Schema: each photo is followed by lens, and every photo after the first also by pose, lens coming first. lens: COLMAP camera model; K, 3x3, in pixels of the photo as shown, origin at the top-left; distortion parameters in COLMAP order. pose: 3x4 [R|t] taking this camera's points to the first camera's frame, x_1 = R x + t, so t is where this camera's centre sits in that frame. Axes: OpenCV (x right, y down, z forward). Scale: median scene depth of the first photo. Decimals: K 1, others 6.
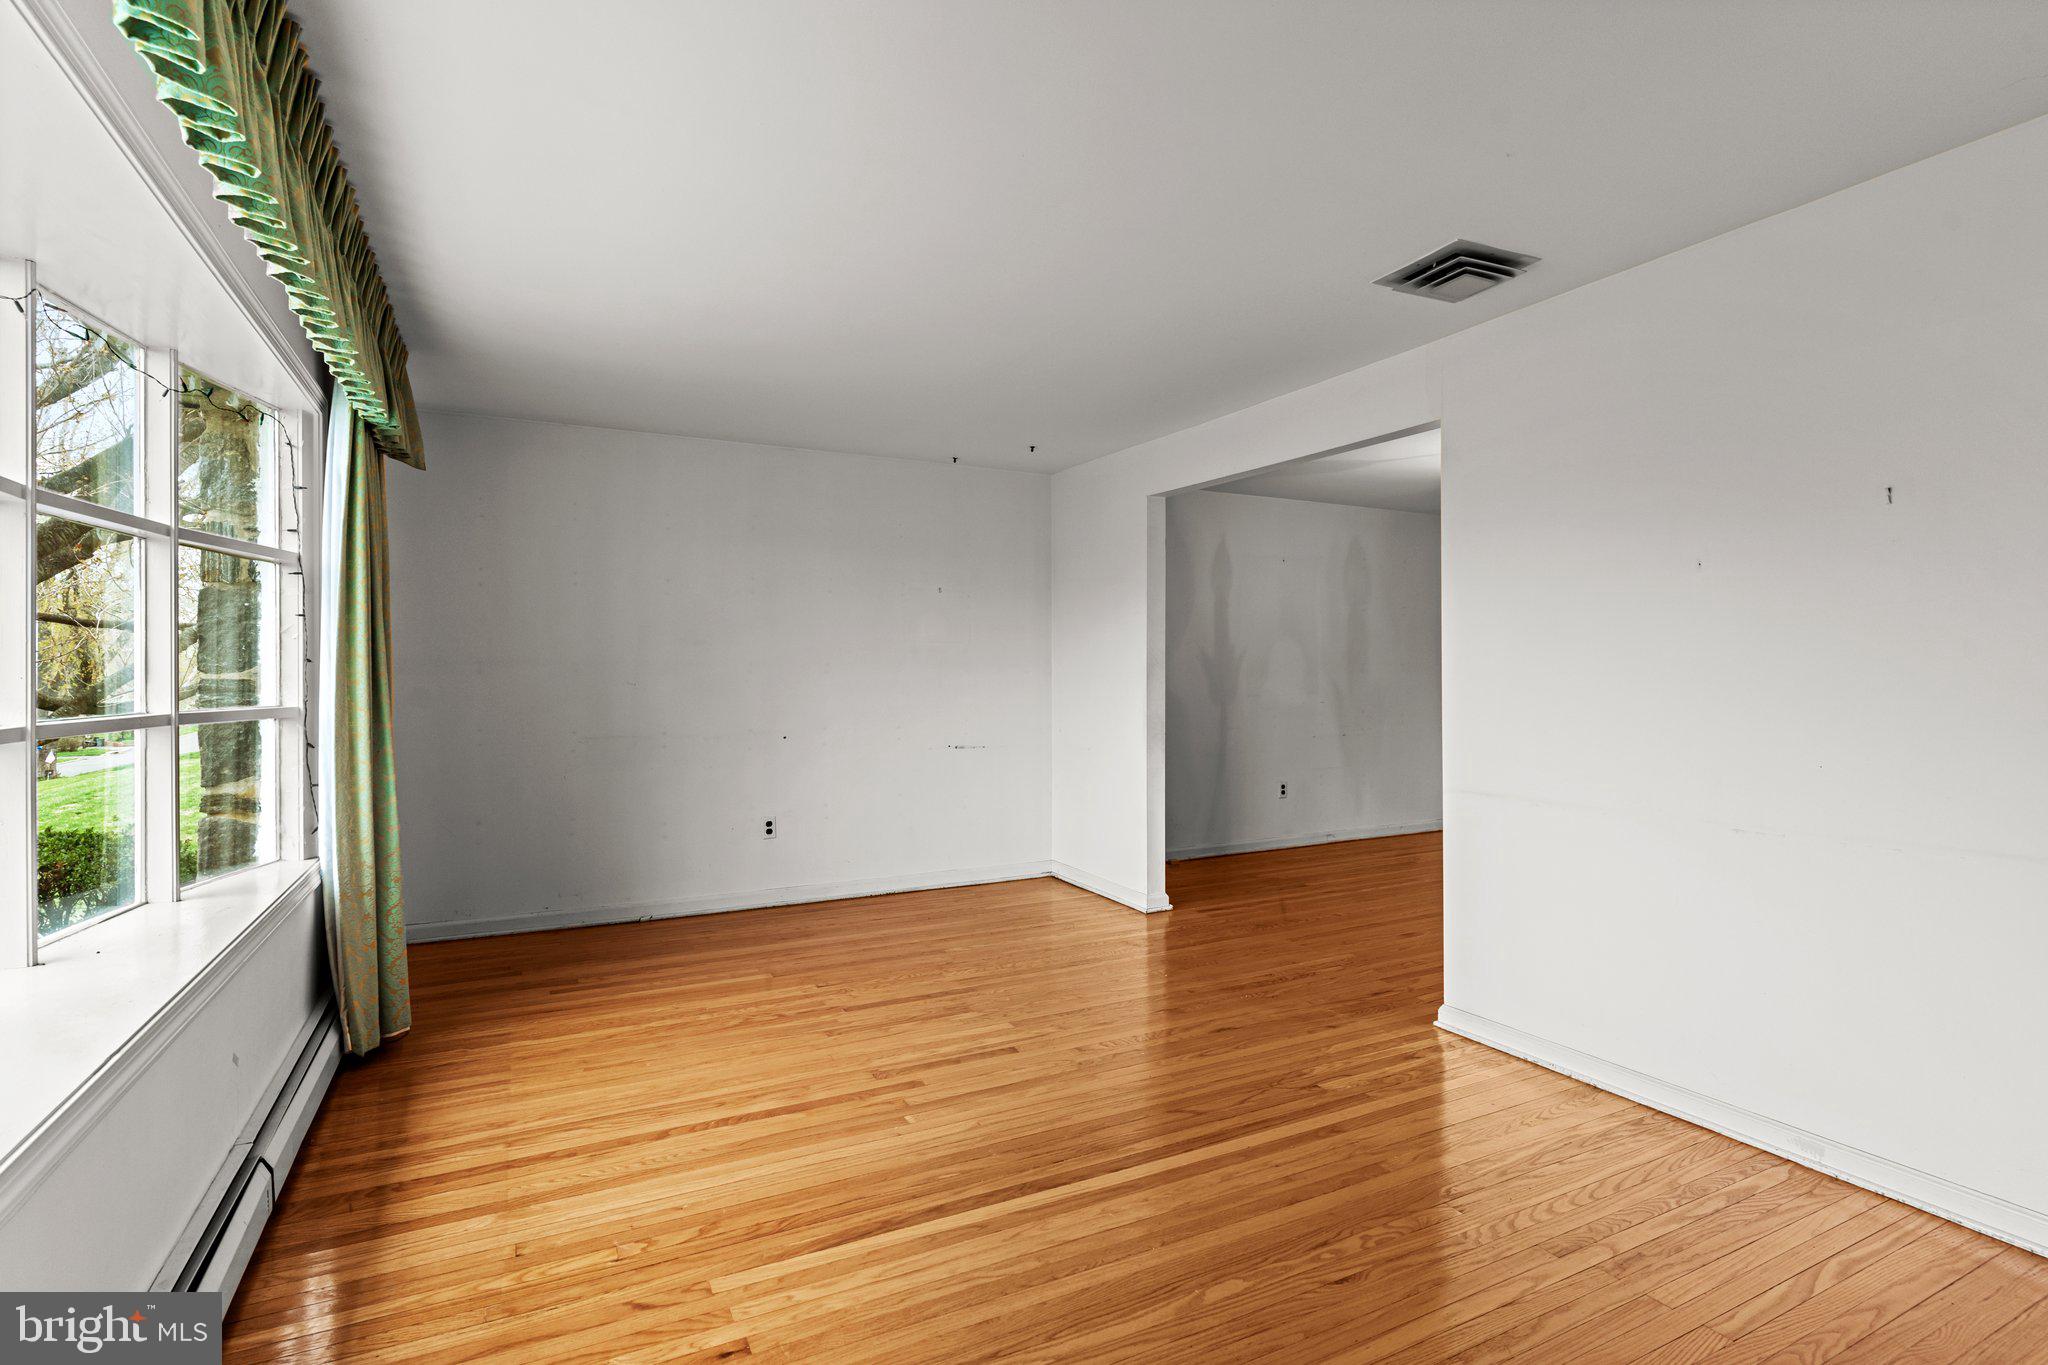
lens RADIAL K [[975.7, 0, 1017.1], [0, 975.7, 671.7], [0, 0, 1]] dist [-0.003235, 0.002824]
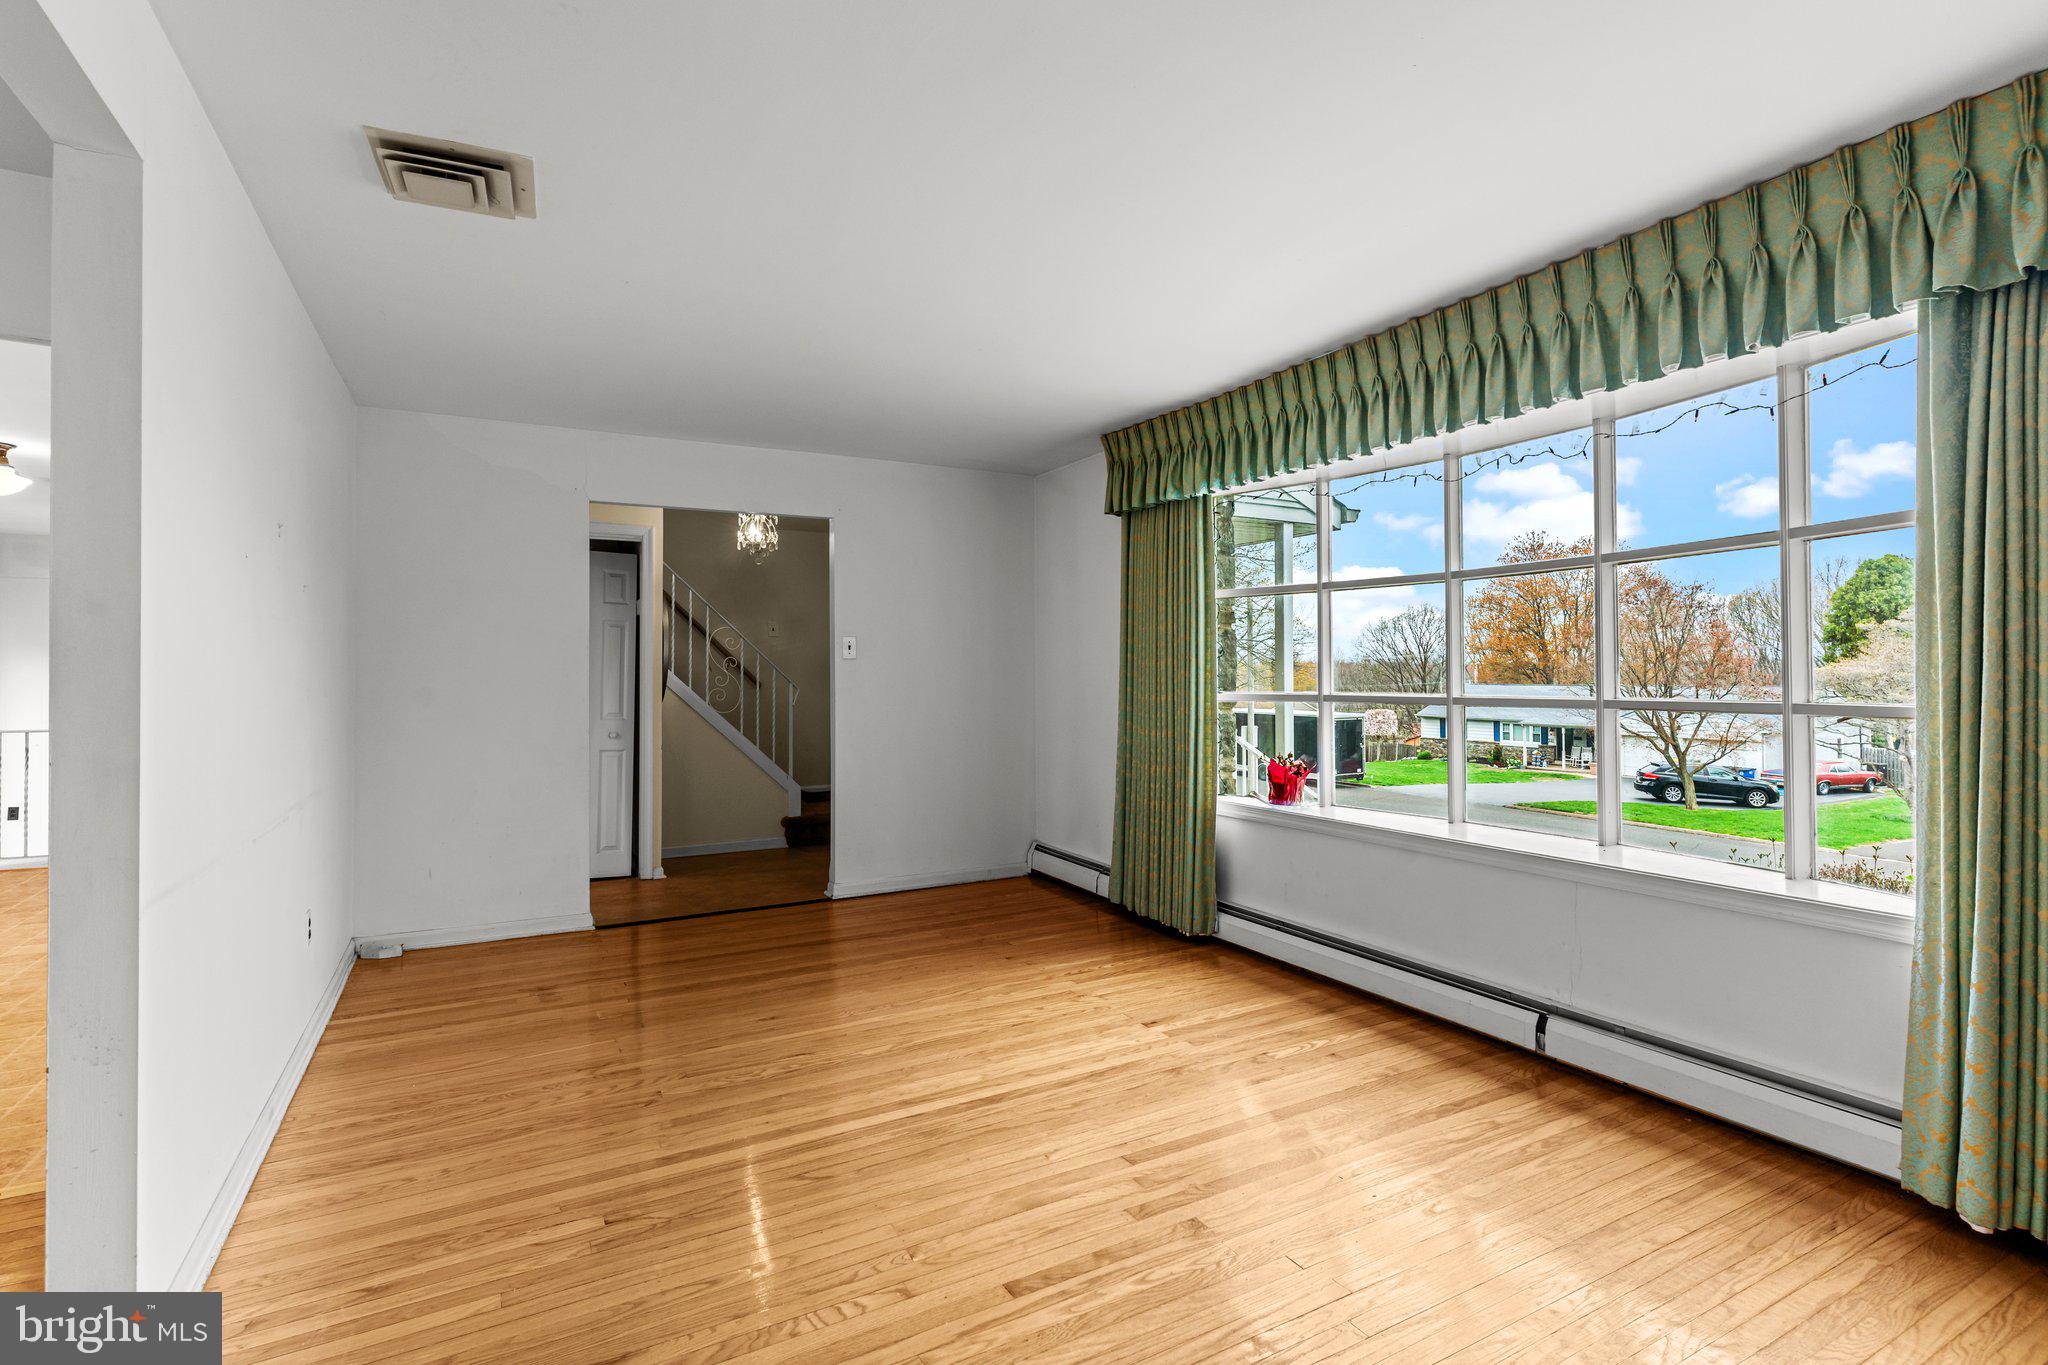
lens RADIAL K [[975.7, 0, 1022.3], [0, 975.7, 680.0], [0, 0, 1]] dist [-0.003235, 0.002824]
pose [[-0.999660, 0.007516, -0.024952, 0.003951], [0.007395, 0.999960, 0.004932, 0.006538], [0.024989, 0.004746, -0.999676, 2.176251]]
